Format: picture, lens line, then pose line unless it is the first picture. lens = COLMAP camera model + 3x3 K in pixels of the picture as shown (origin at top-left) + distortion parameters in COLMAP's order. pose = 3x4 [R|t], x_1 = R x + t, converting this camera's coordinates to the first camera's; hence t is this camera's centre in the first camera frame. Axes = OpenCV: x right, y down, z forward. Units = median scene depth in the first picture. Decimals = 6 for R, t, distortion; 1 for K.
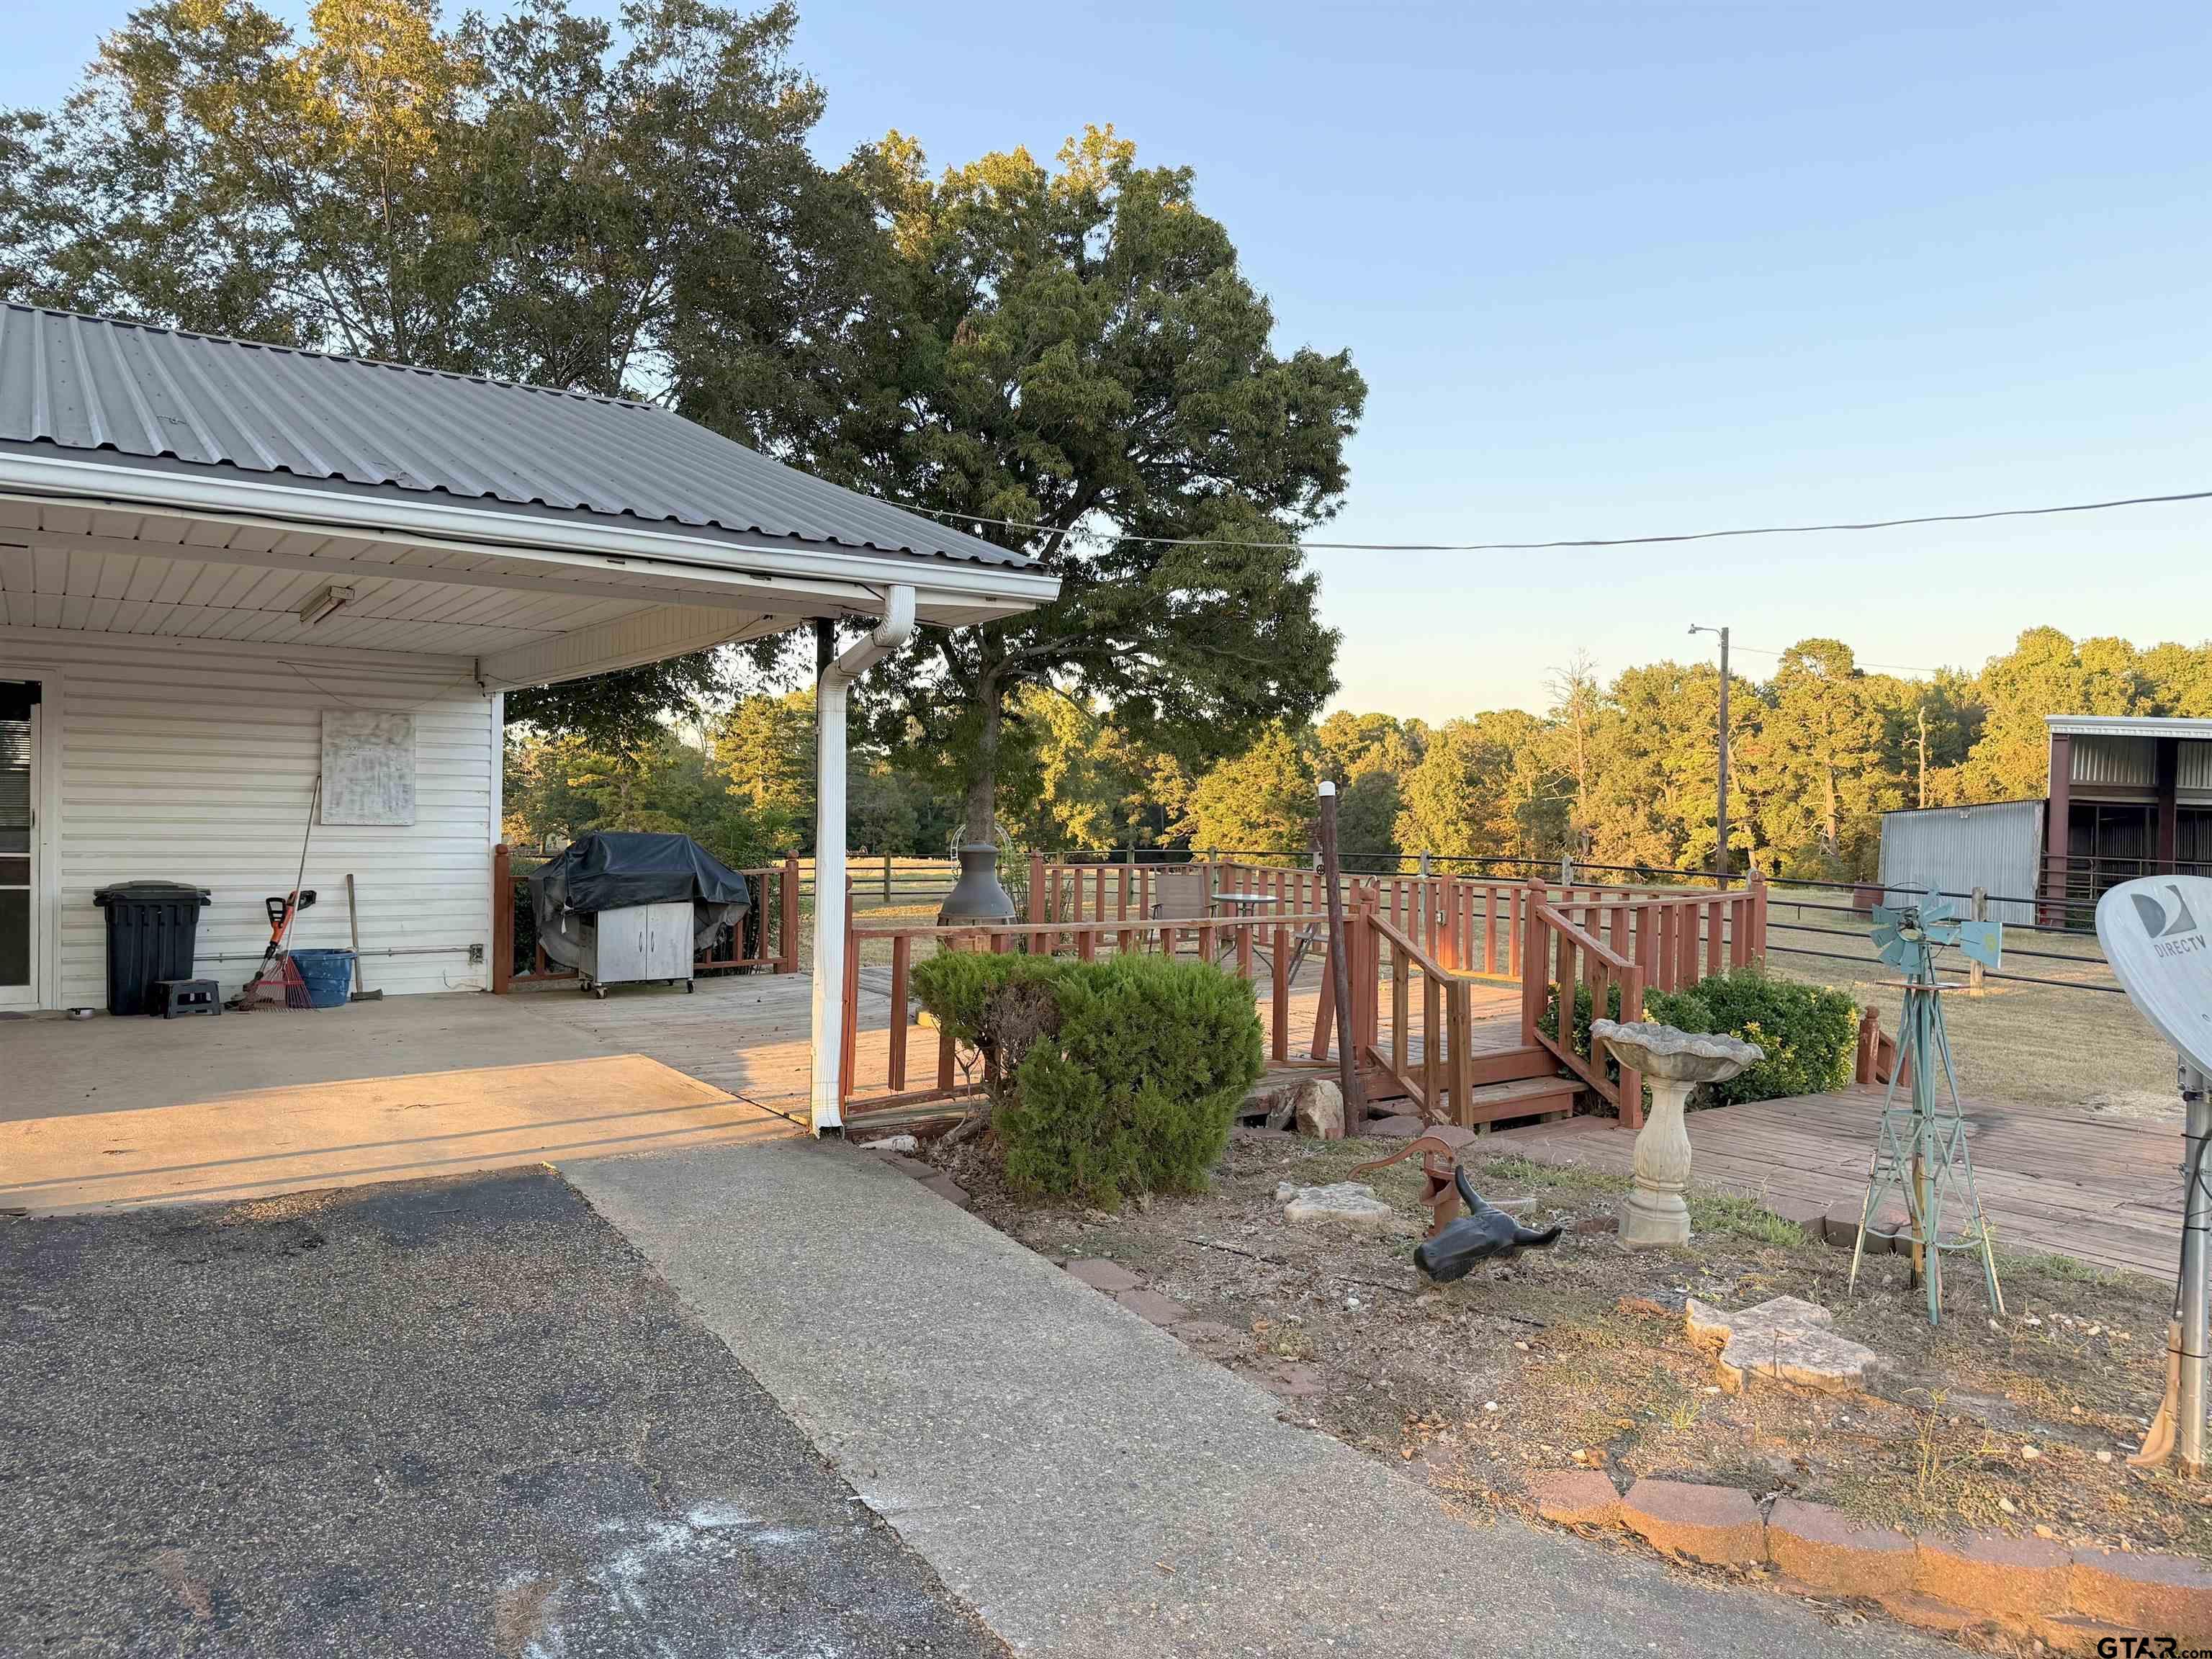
lens RADIAL K [[1514.9, 0, 1106.0], [0, 1514.9, 829.5], [0, 0, 1]] dist [0.008984, -0.027612]
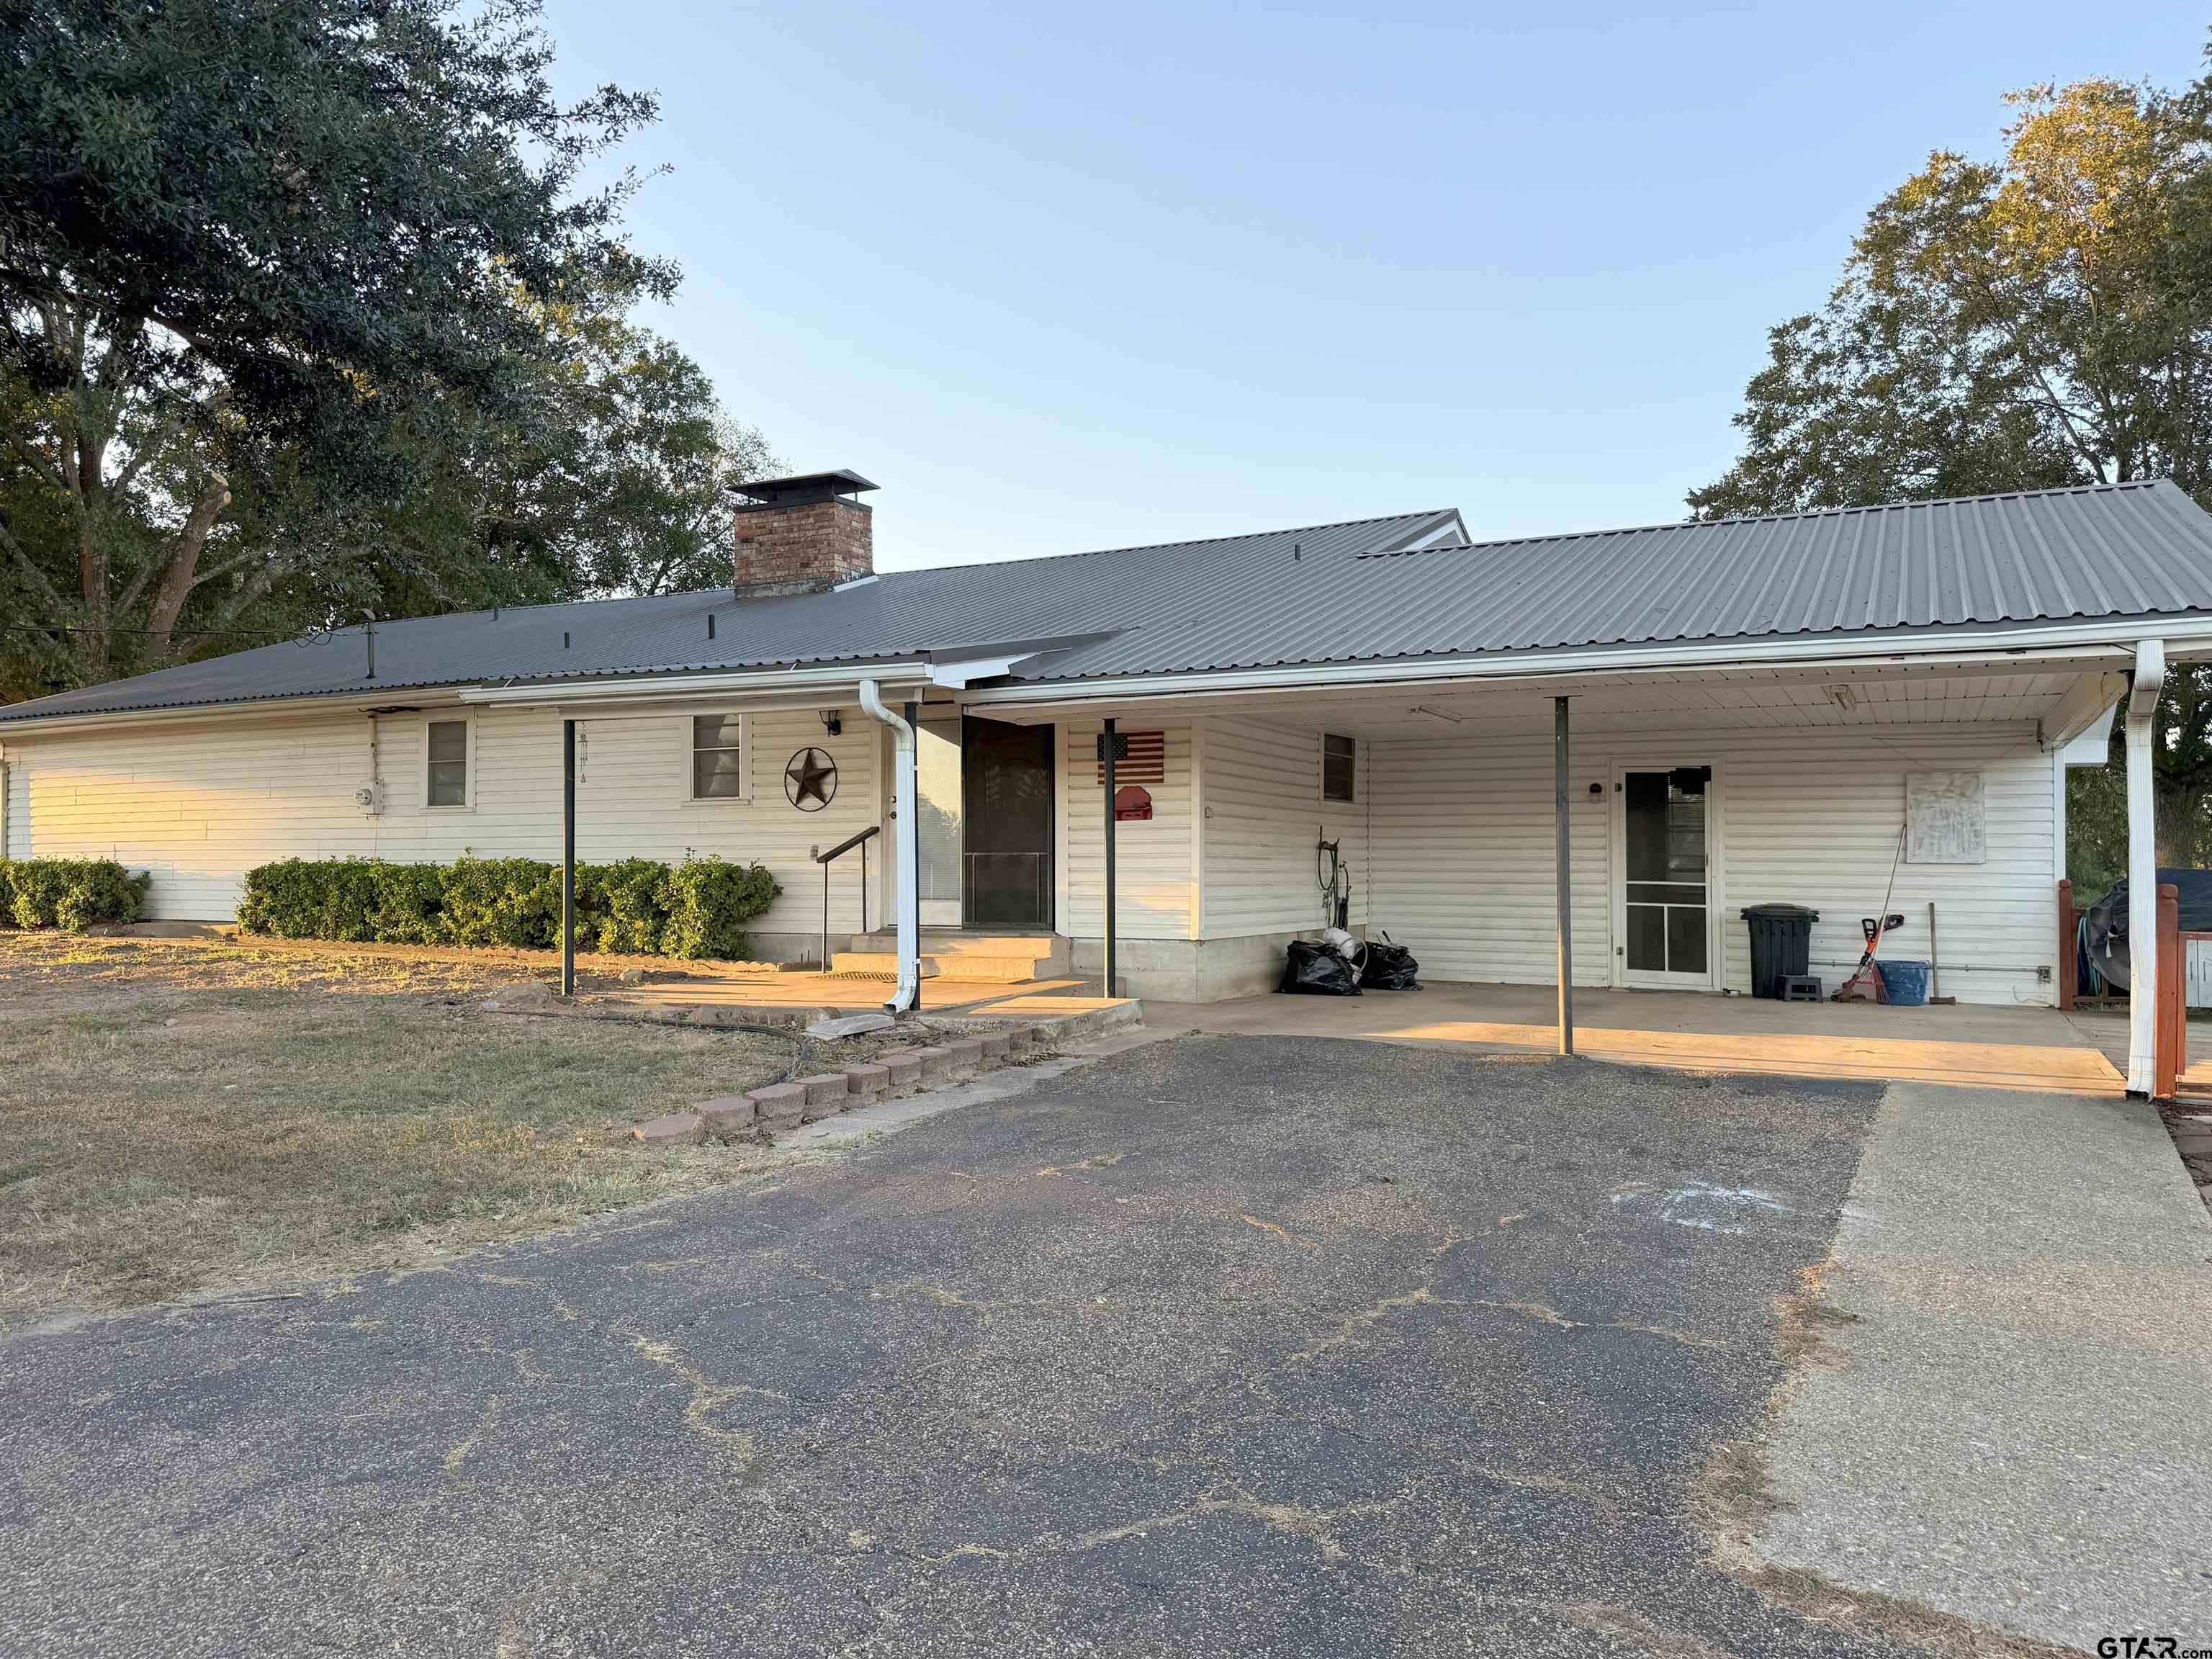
lens RADIAL K [[1514.9, 0, 1106.0], [0, 1514.9, 829.5], [0, 0, 1]] dist [0.008984, -0.027612]
pose [[0.443187, -0.034212, -0.895776, 0.323404], [-0.009135, 0.999047, -0.042675, 0.028961], [0.896383, 0.027096, 0.442452, -0.164259]]
